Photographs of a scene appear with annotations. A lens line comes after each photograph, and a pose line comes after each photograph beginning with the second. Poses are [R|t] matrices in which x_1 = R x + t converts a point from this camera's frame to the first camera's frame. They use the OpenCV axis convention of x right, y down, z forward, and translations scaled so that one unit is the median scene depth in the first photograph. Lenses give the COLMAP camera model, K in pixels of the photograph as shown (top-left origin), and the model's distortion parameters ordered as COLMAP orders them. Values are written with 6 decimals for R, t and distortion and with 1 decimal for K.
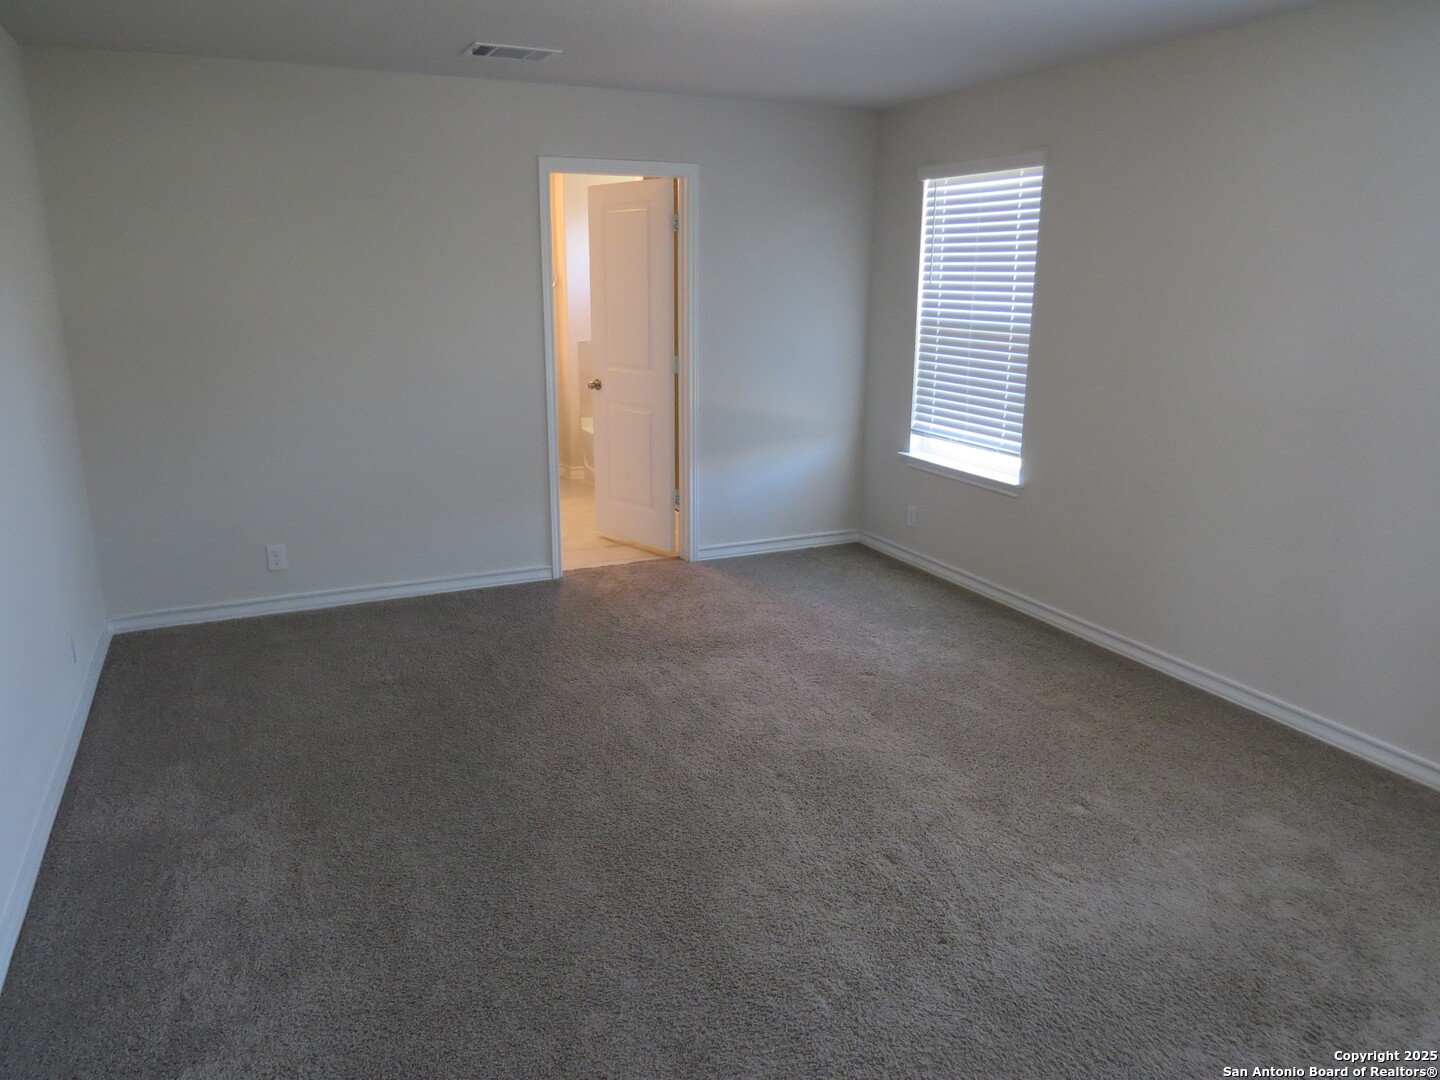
lens RADIAL K [[1022.8, 0, 720.0], [0, 1022.8, 540.0], [0, 0, 1]] dist [-0.020796, -0.005796]
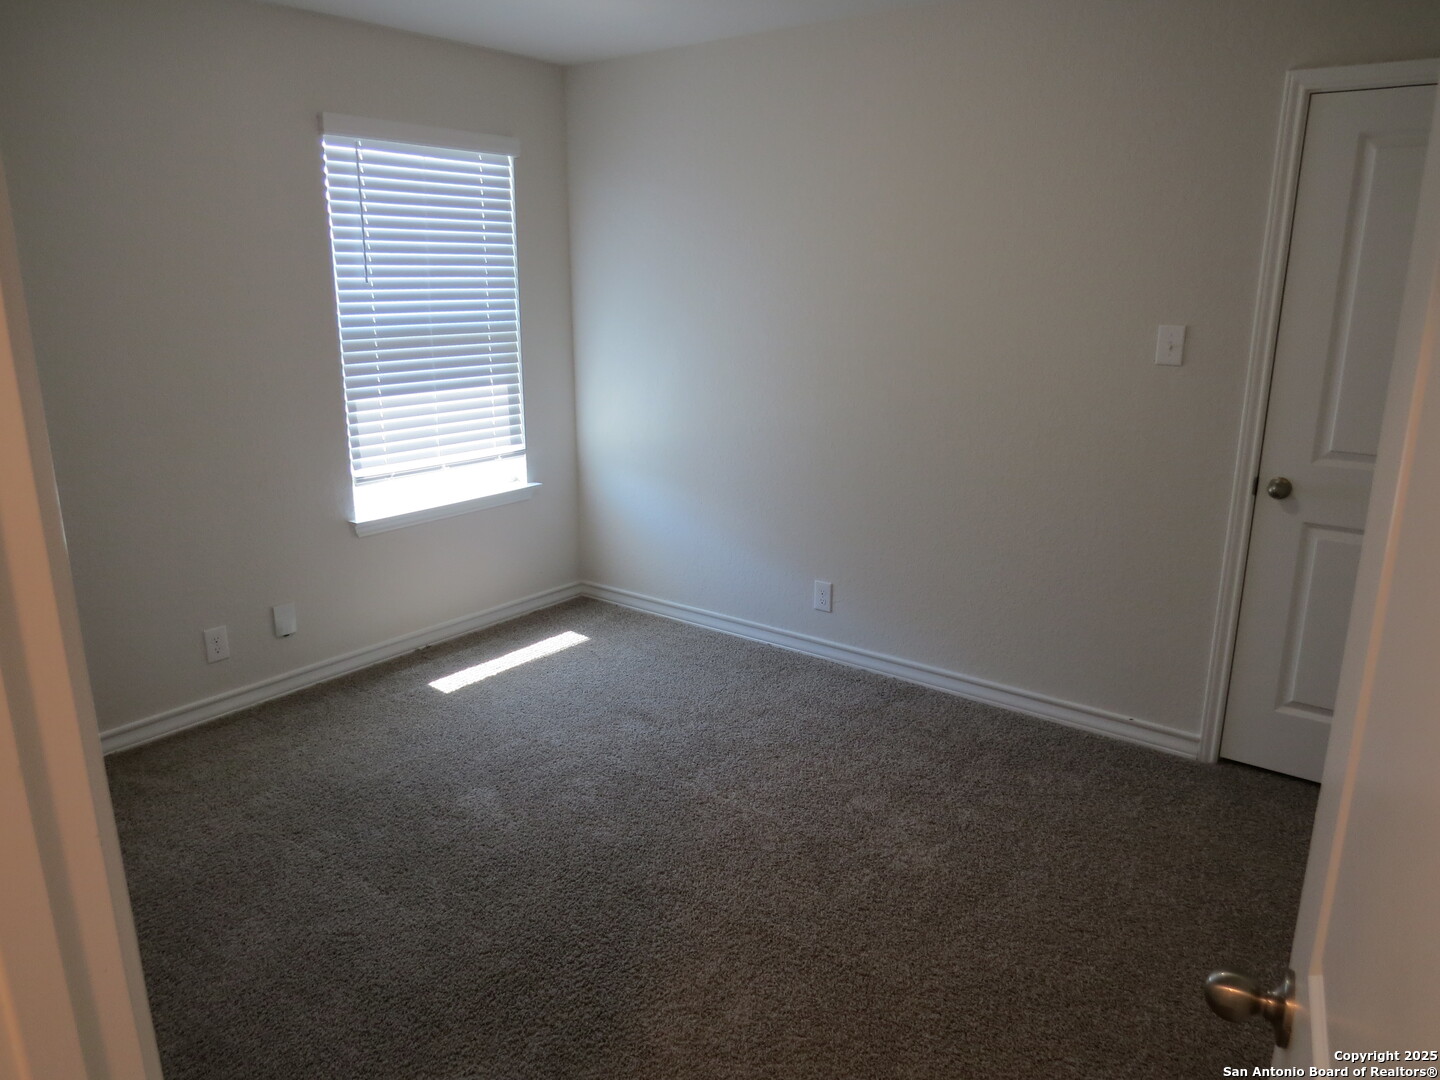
lens RADIAL K [[1020.5, 0, 720.9], [0, 1020.5, 536.4], [0, 0, 1]] dist [-0.024216, 0.001788]
pose [[-0.417318, -0.241617, 0.876052, -0.604586], [0.213348, 0.911016, 0.352891, -0.295783], [-0.883362, 0.334171, -0.328635, 1.108358]]
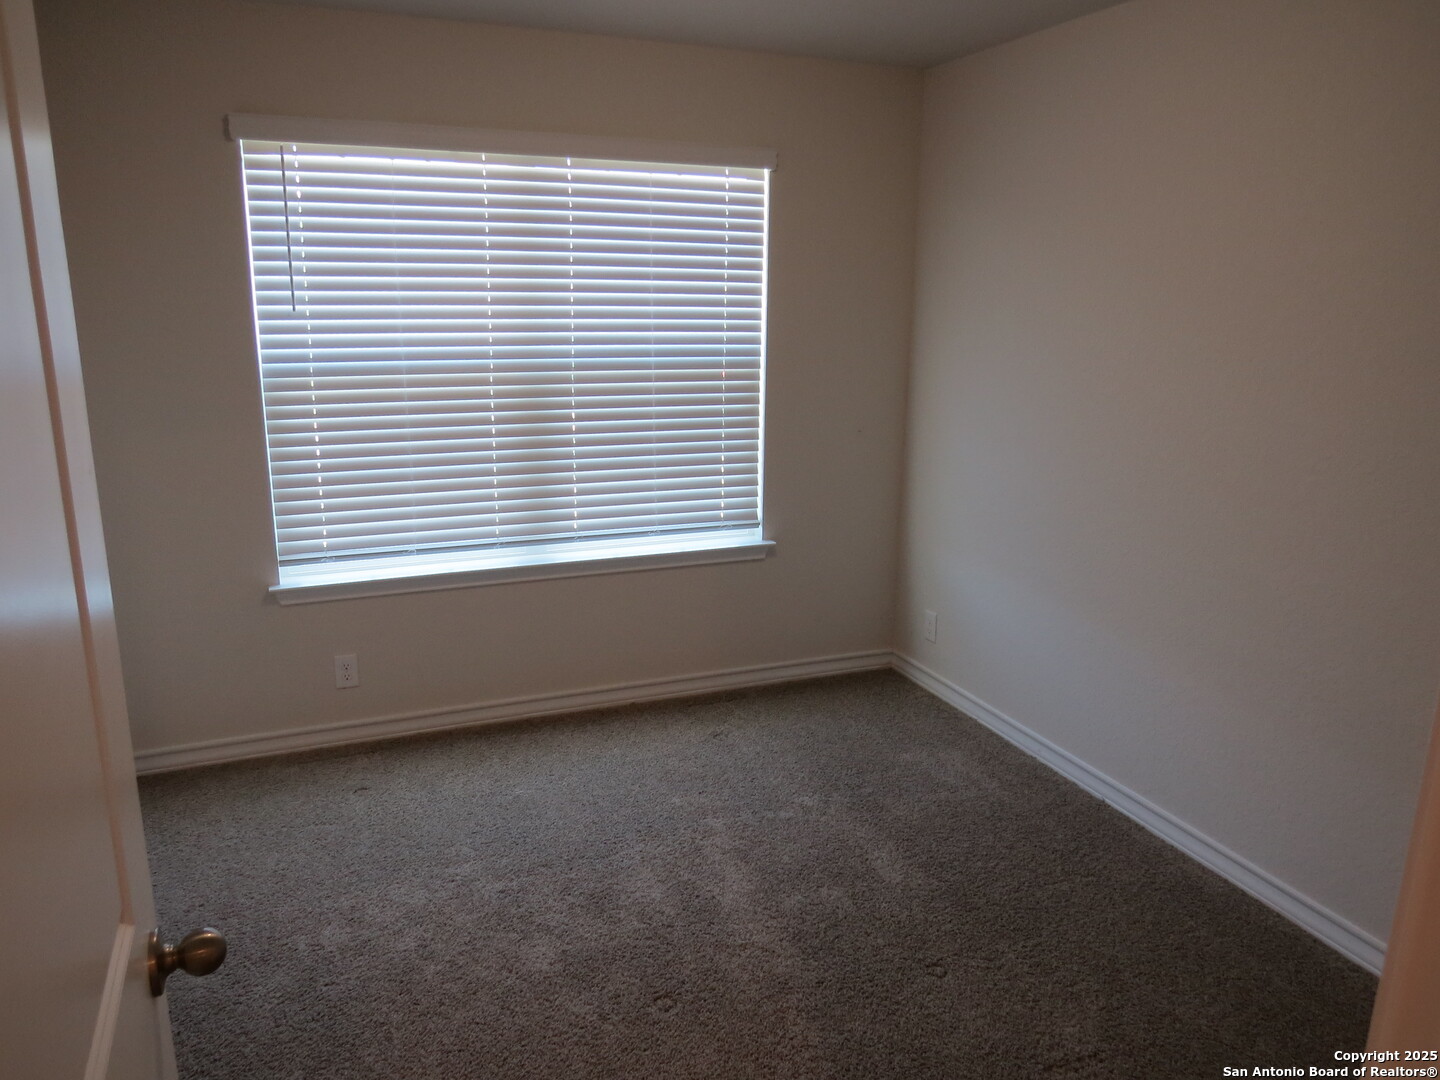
lens RADIAL K [[971.3, 0, 720.0], [0, 971.3, 540.0], [0, 0, 1]] dist [-0.052076, -0.001789]
pose [[0.112378, -0.249220, 0.961905, -0.374813], [0.237236, 0.946772, 0.217583, -0.189333], [-0.964930, 0.203747, 0.165520, 0.701442]]
